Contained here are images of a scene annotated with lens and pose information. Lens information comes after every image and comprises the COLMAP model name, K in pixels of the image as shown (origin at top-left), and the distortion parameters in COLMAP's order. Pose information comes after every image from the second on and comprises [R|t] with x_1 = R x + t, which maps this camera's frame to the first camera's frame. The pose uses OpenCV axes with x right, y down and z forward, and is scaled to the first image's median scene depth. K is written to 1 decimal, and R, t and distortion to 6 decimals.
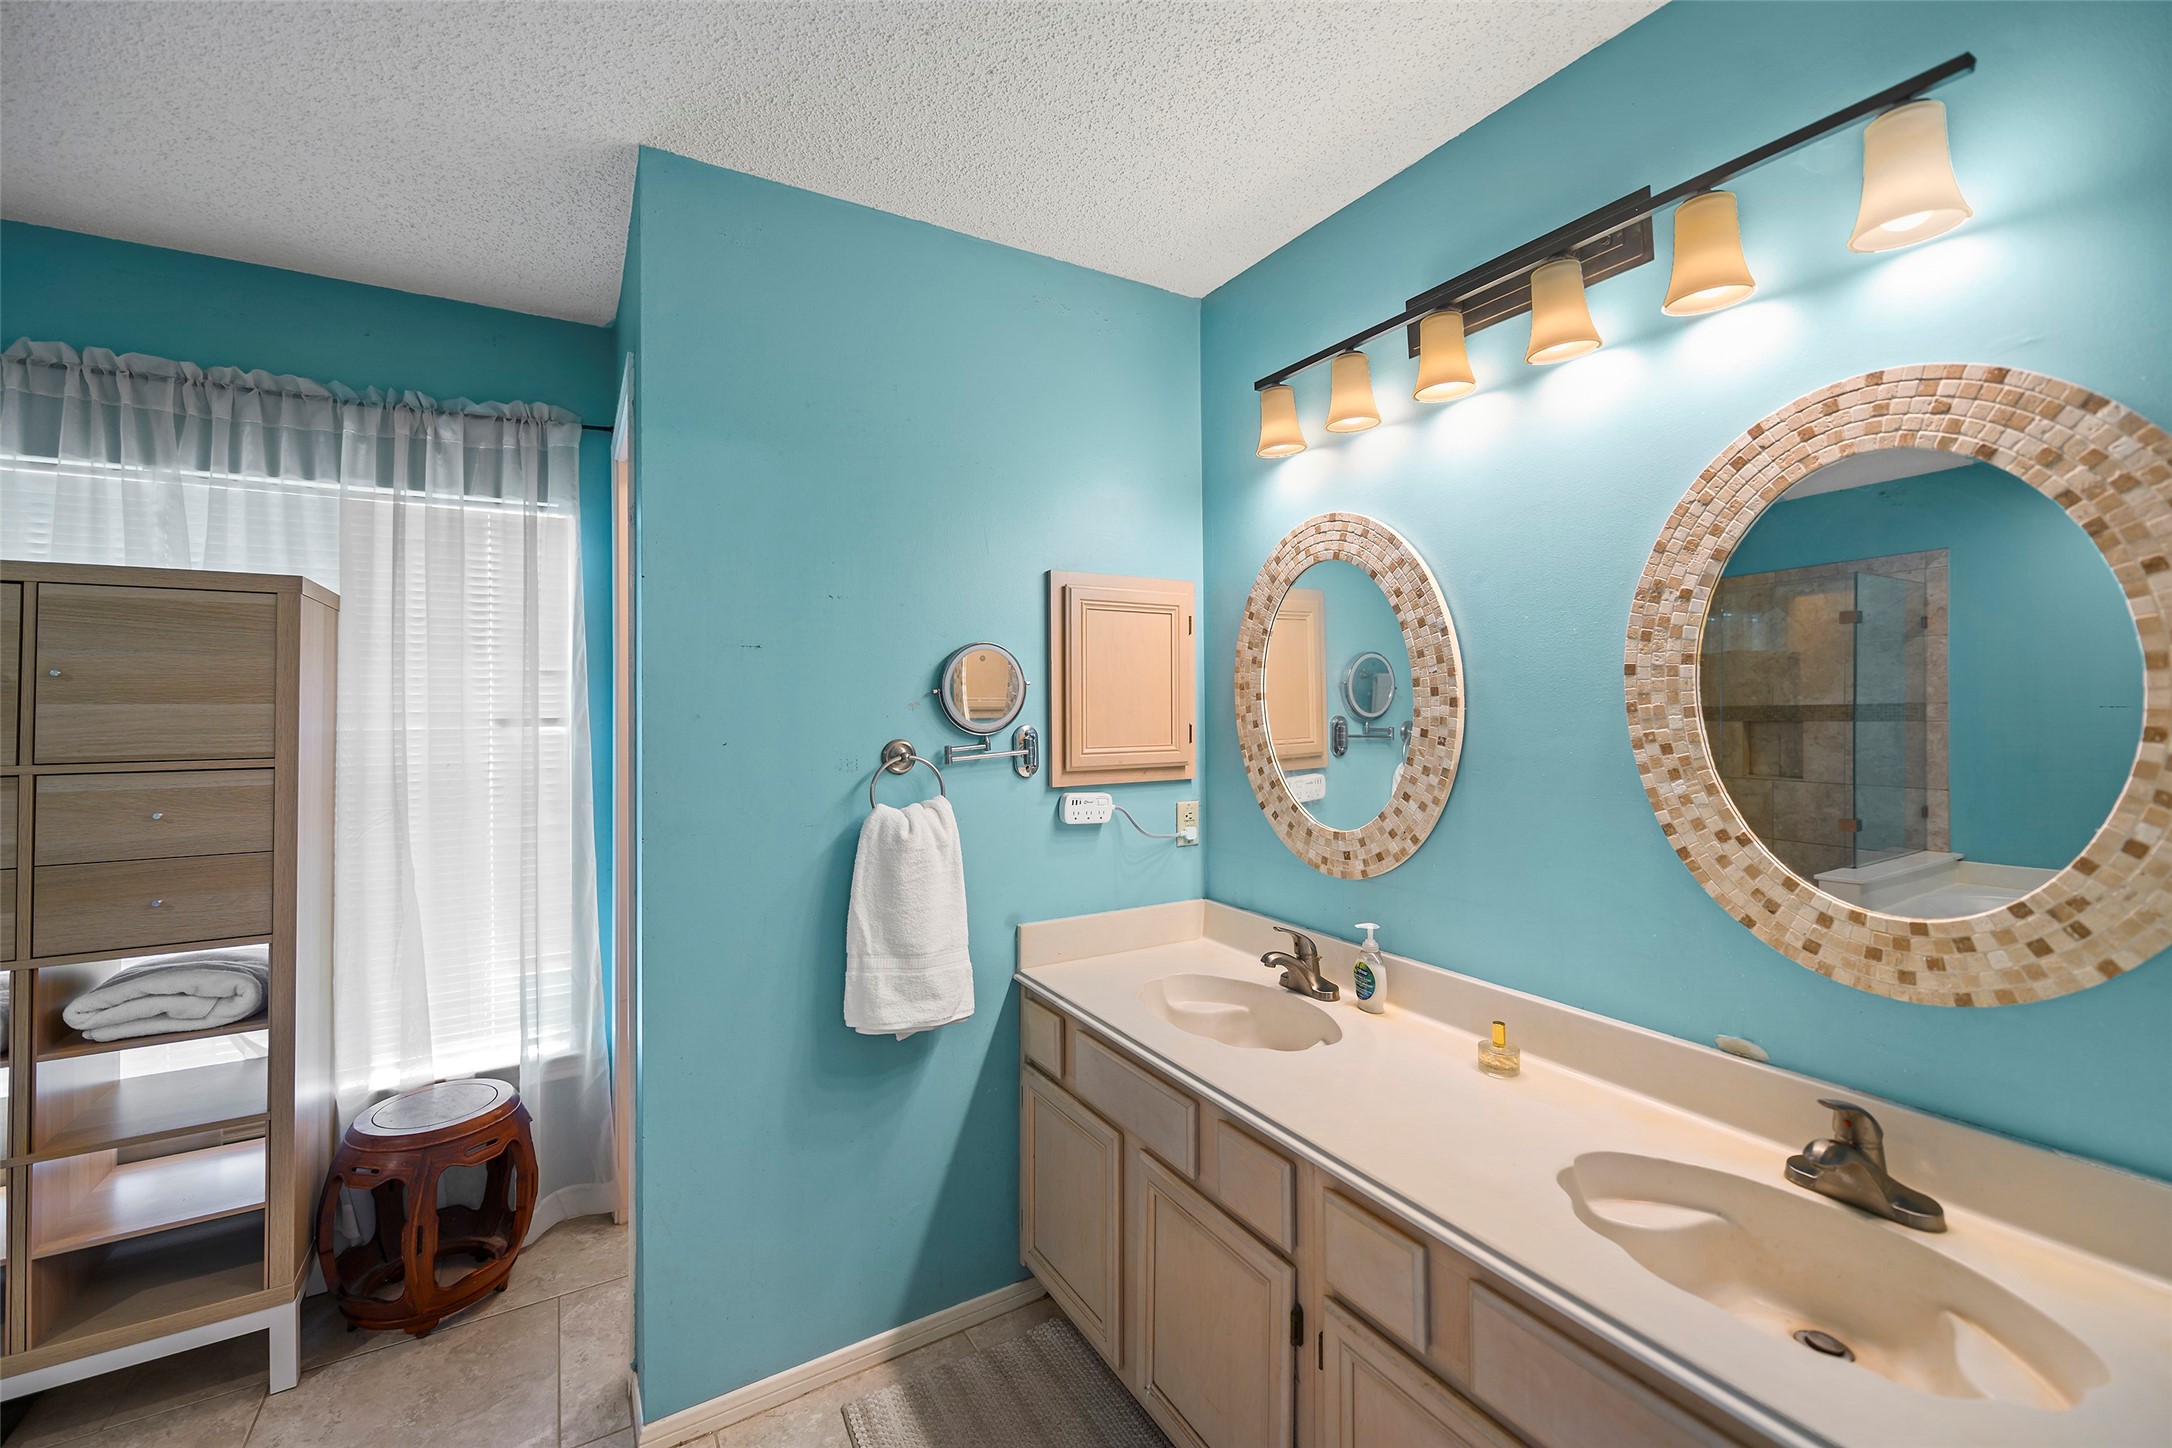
lens RADIAL K [[879.4, 0, 1094.5], [0, 879.4, 701.8], [0, 0, 1]] dist [-0.005512, -0.000078]
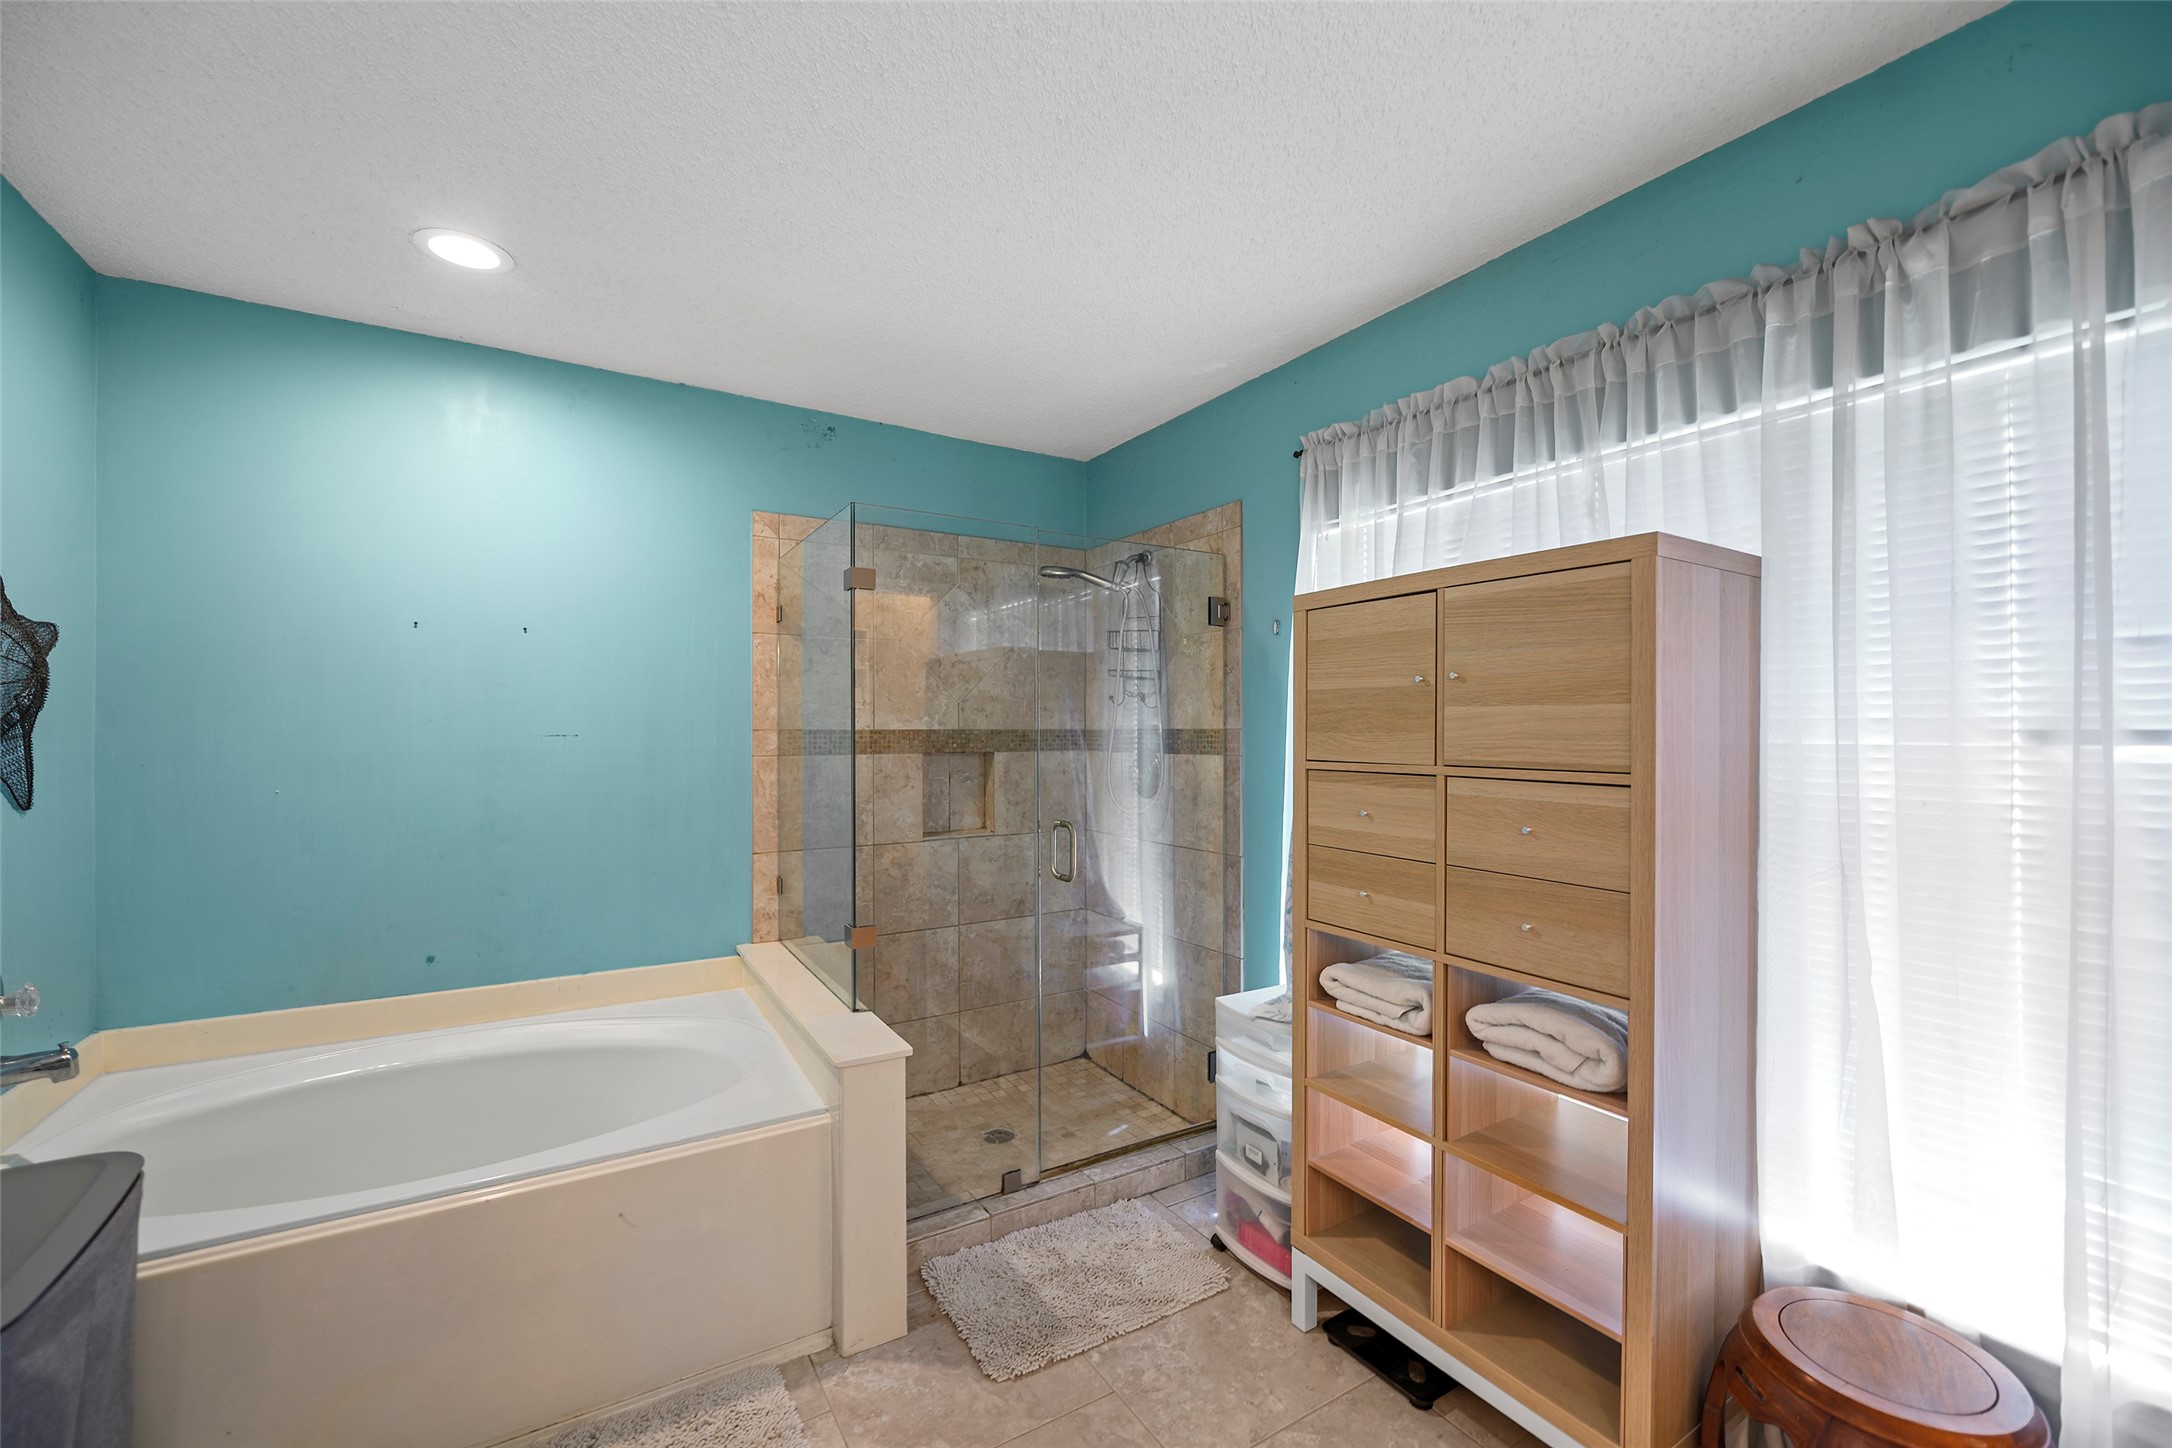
lens RADIAL K [[879.4, 0, 1095.2], [0, 879.4, 725.3], [0, 0, 1]] dist [-0.005512, -0.000078]
pose [[0.018568, 0.001073, -0.999827, -0.203607], [0.000205, 0.999999, 0.001077, 0.024643], [0.999828, -0.000225, 0.018568, 0.613074]]
